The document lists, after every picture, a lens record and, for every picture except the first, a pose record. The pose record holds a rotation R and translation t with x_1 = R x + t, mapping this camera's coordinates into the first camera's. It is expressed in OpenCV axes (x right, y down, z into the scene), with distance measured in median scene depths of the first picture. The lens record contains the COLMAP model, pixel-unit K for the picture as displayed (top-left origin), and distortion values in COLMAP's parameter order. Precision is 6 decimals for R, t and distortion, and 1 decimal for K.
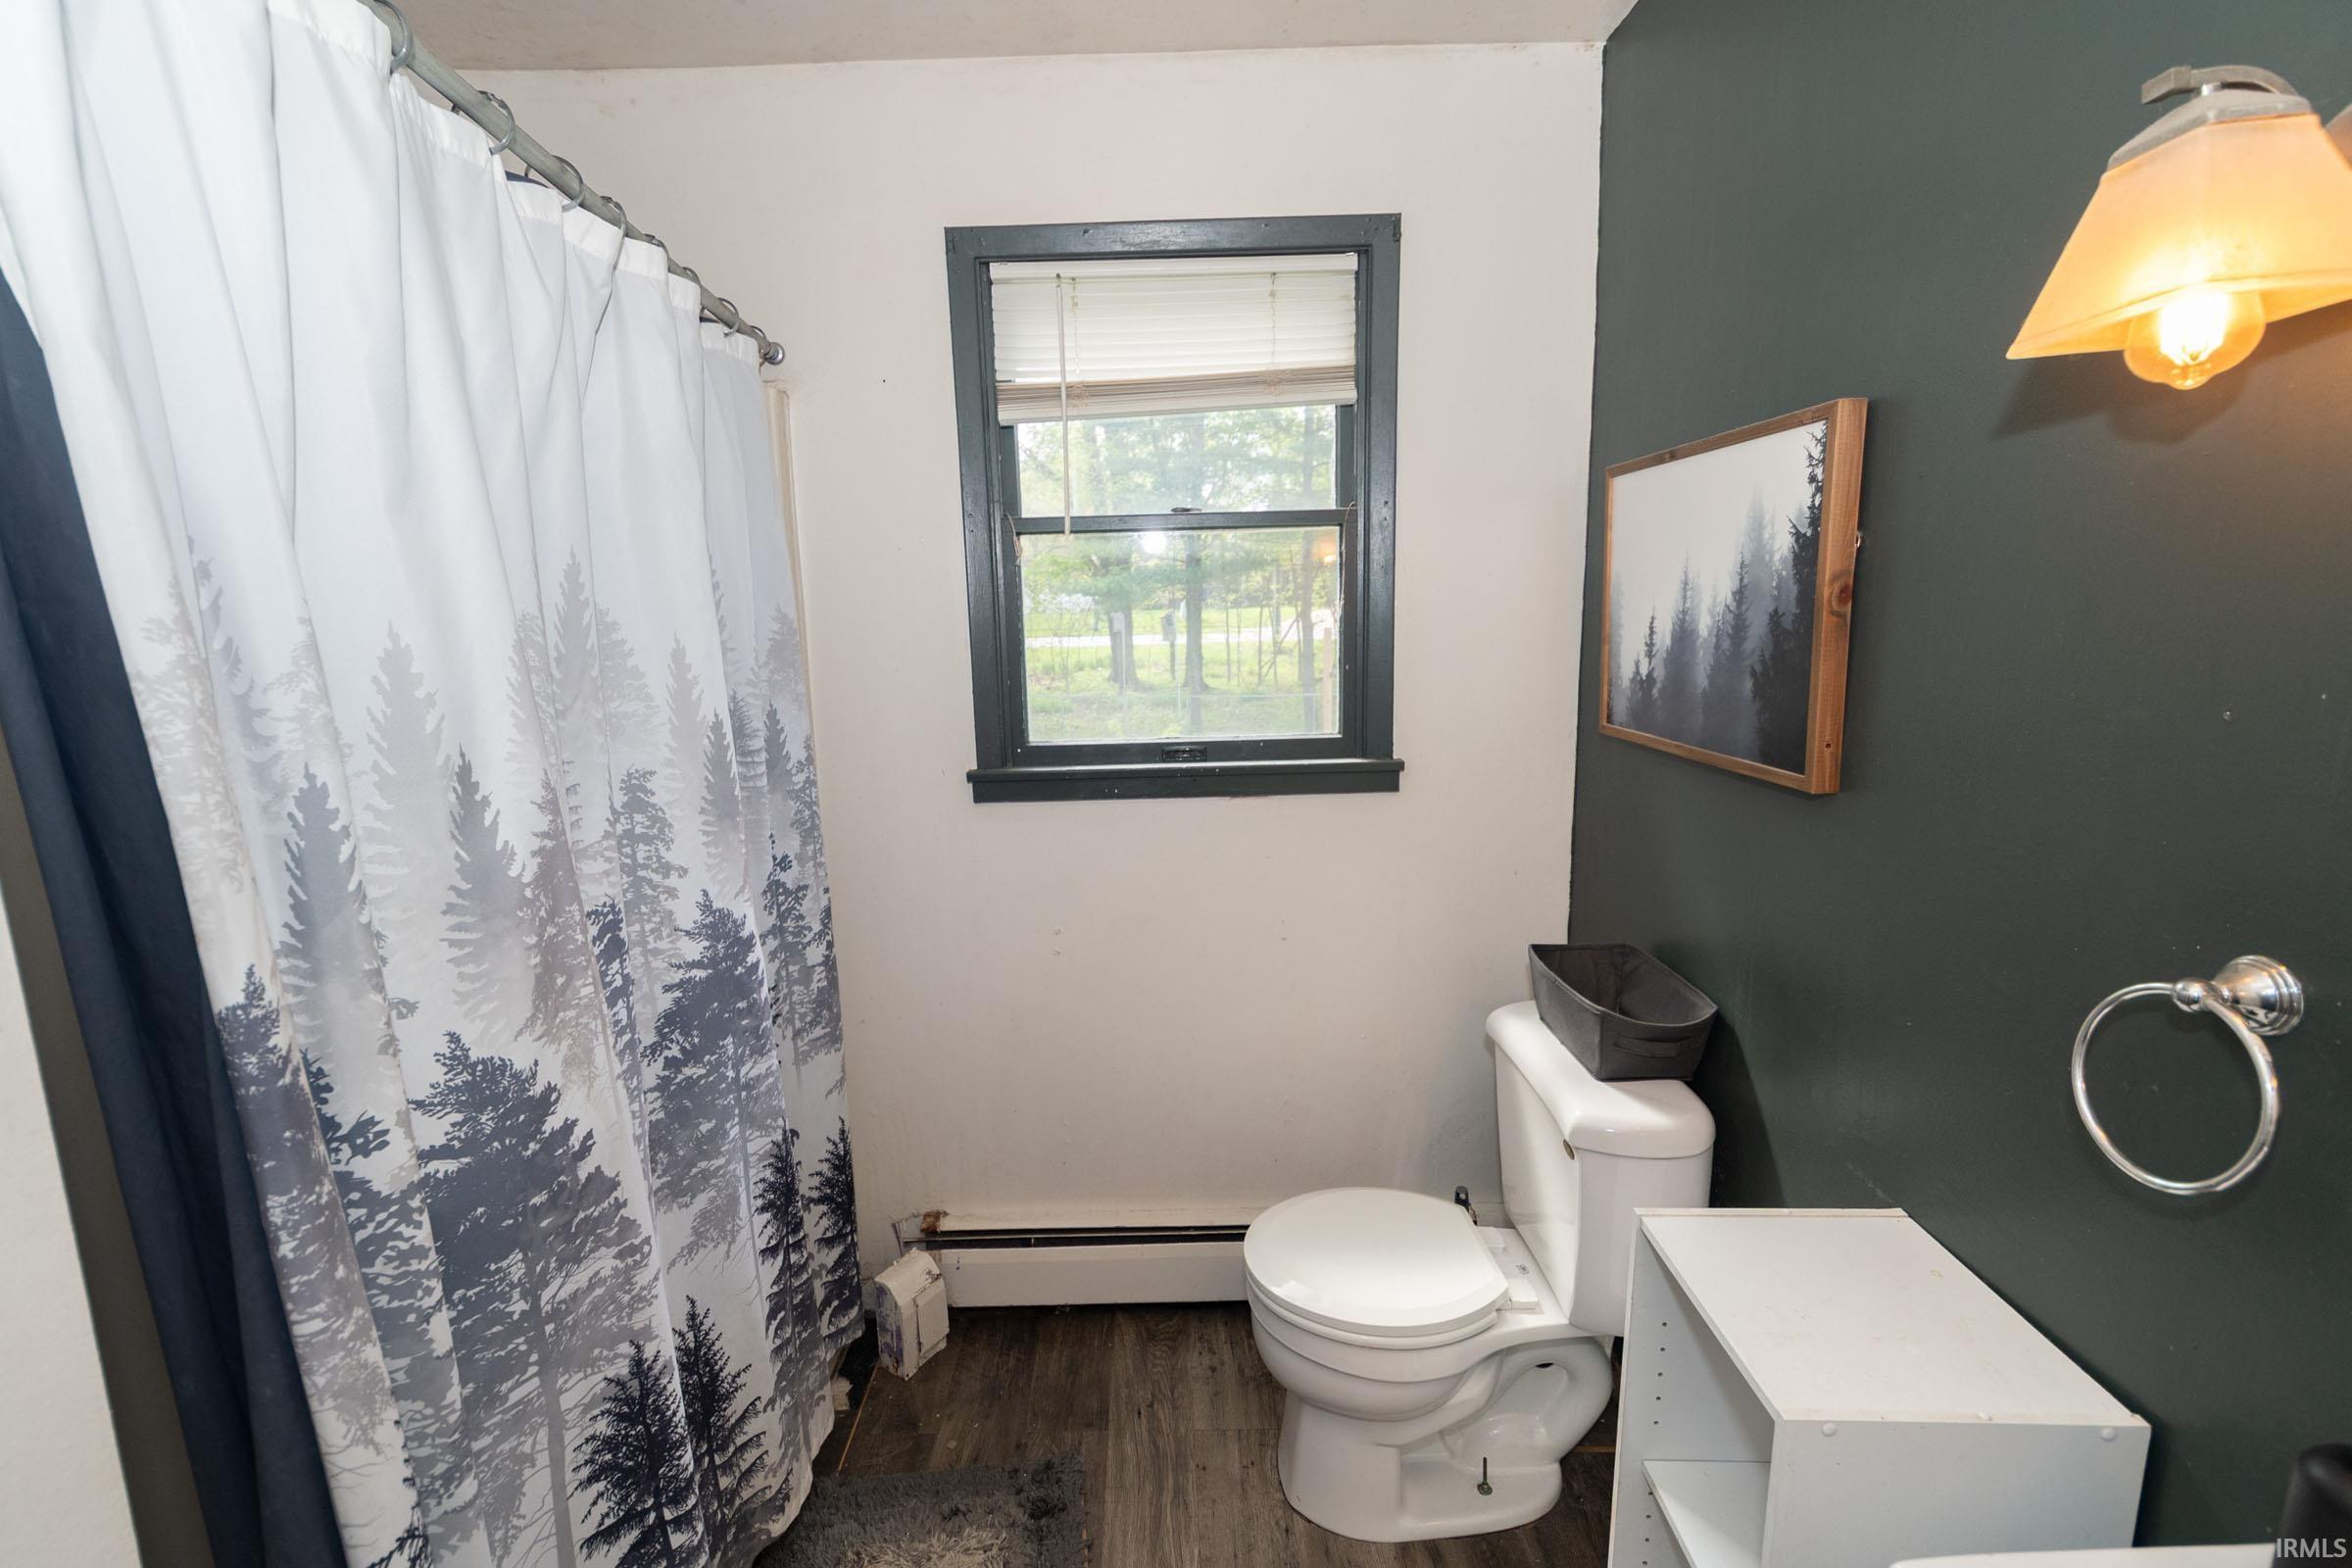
lens RADIAL K [[1034.4, 0, 1171.6], [0, 1034.4, 772.7], [0, 0, 1]] dist [0.003356, -0.001805]
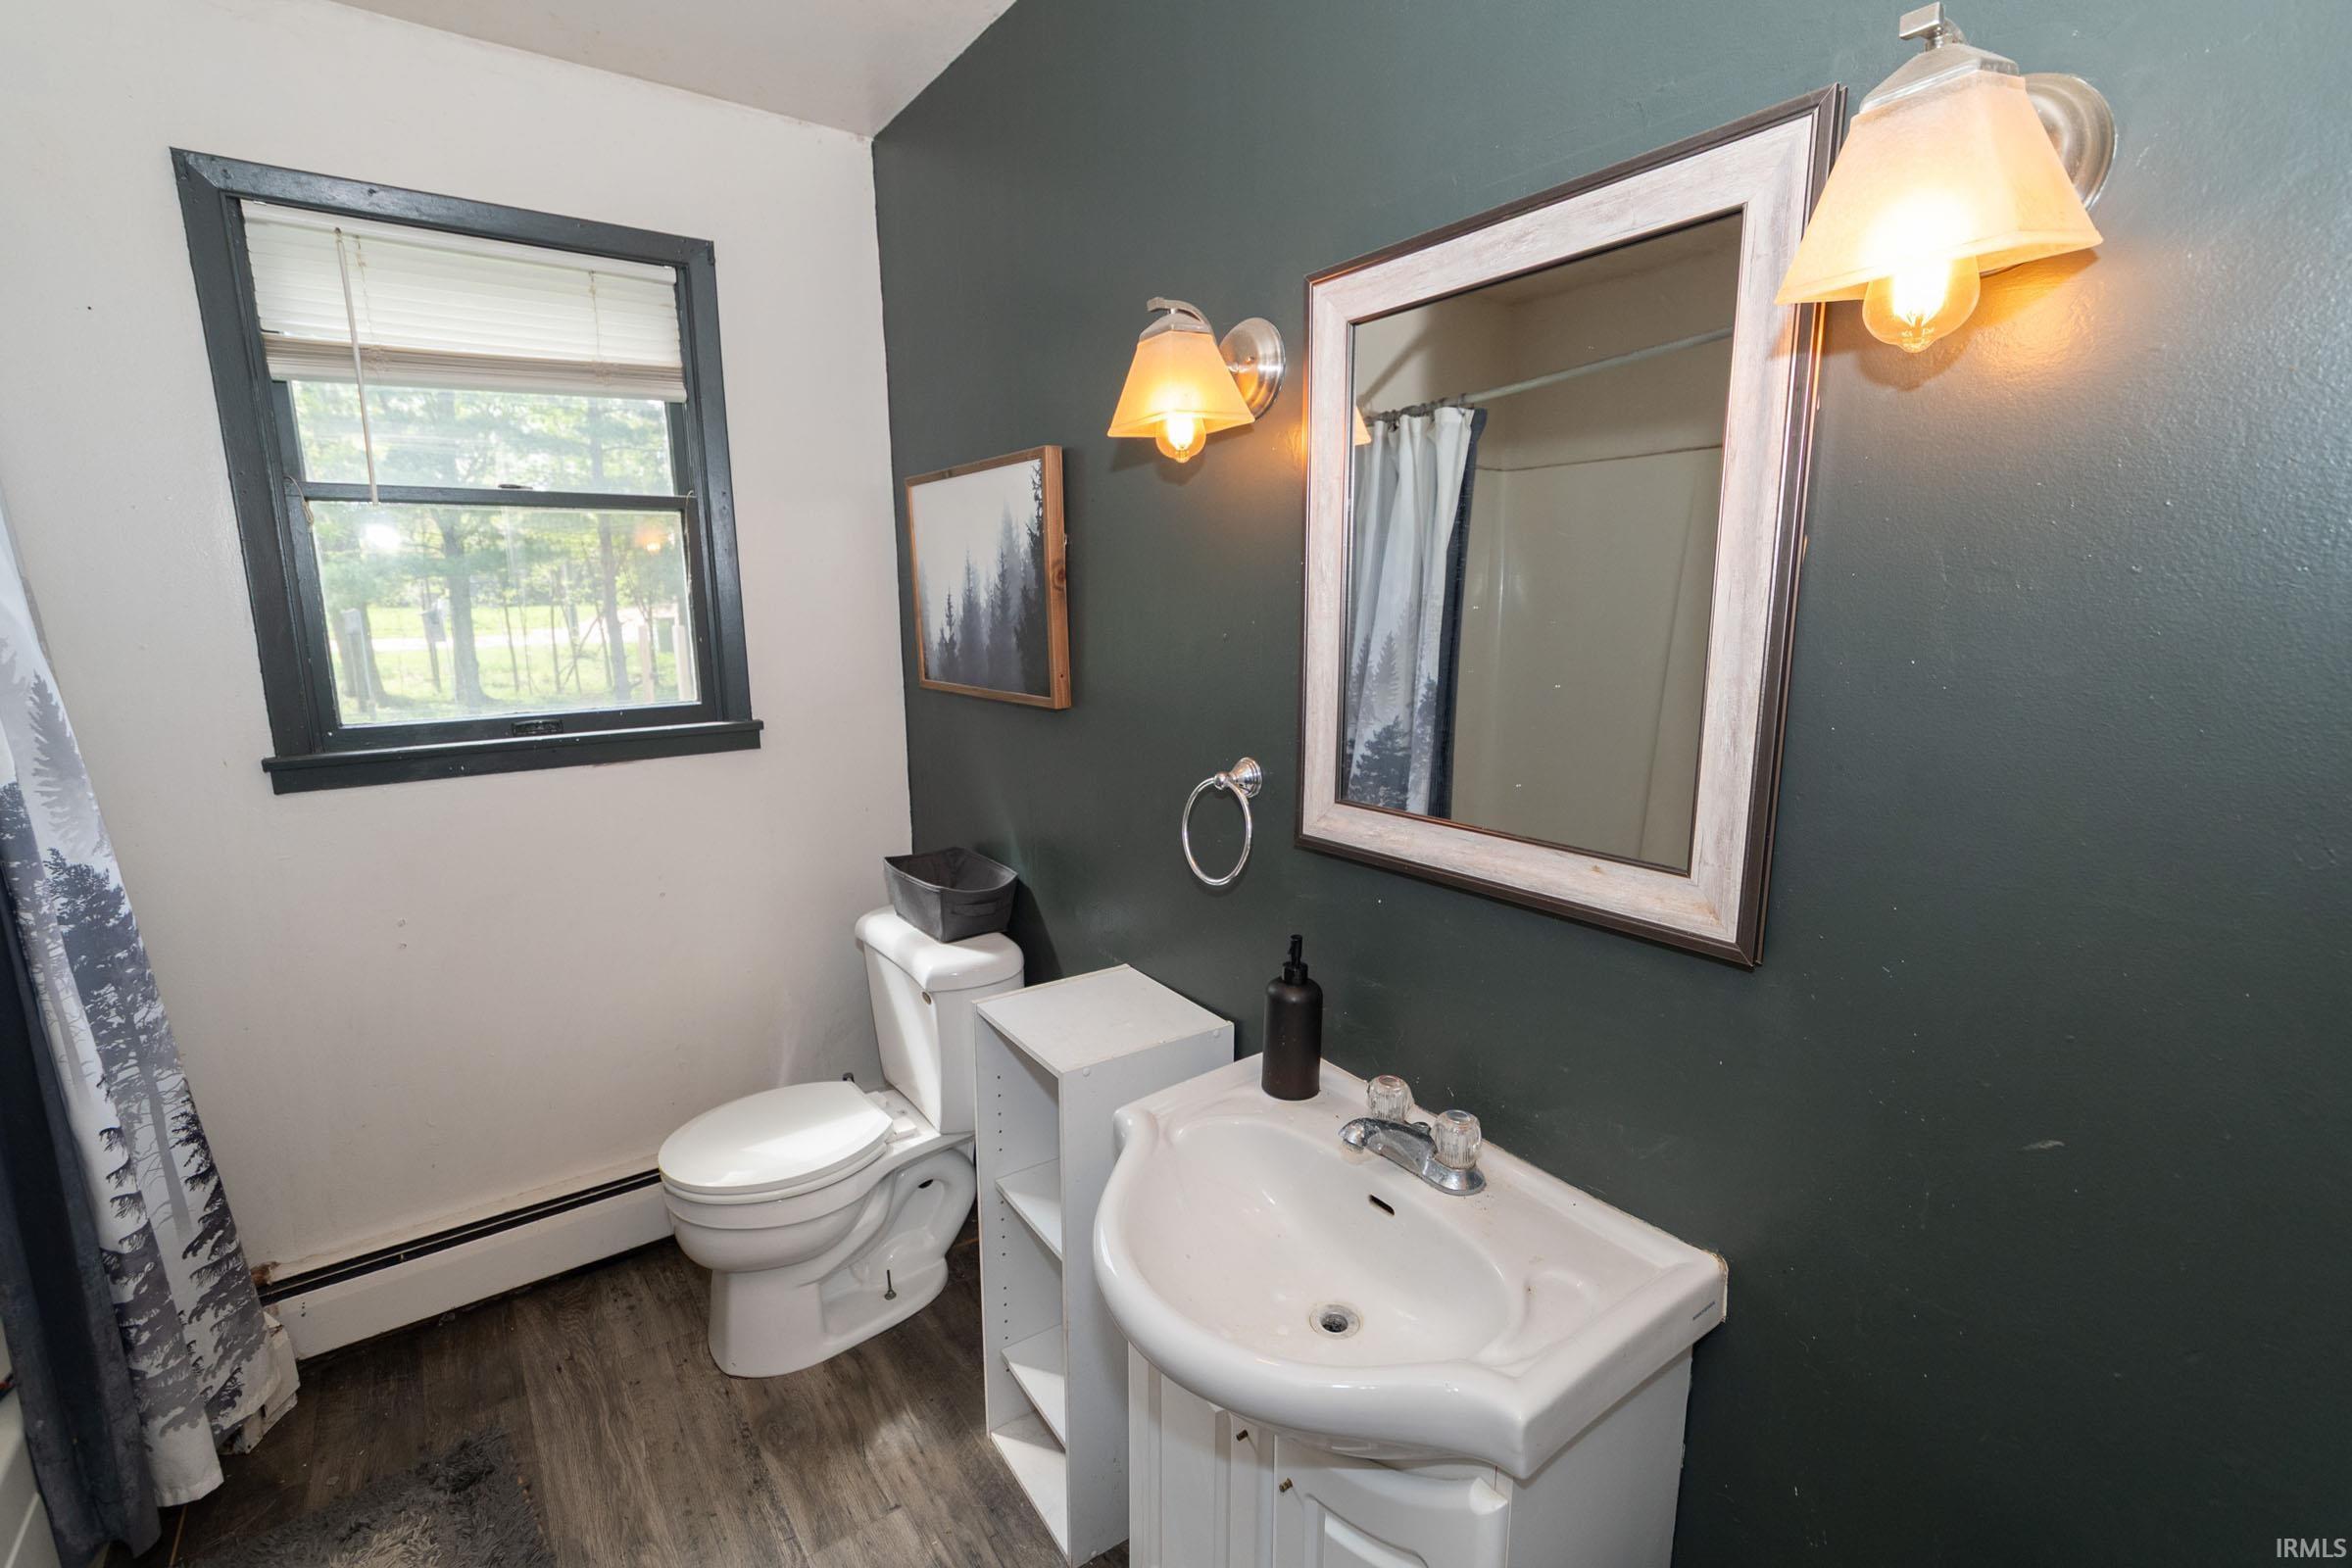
lens RADIAL K [[1034.4, 0, 1160.6], [0, 1034.4, 792.4], [0, 0, 1]] dist [0.003356, -0.001805]
pose [[0.816399, -0.094002, 0.569786, -0.087766], [0.084849, 0.995480, 0.042658, 0.063832], [-0.571221, 0.013520, 0.820685, -0.224225]]
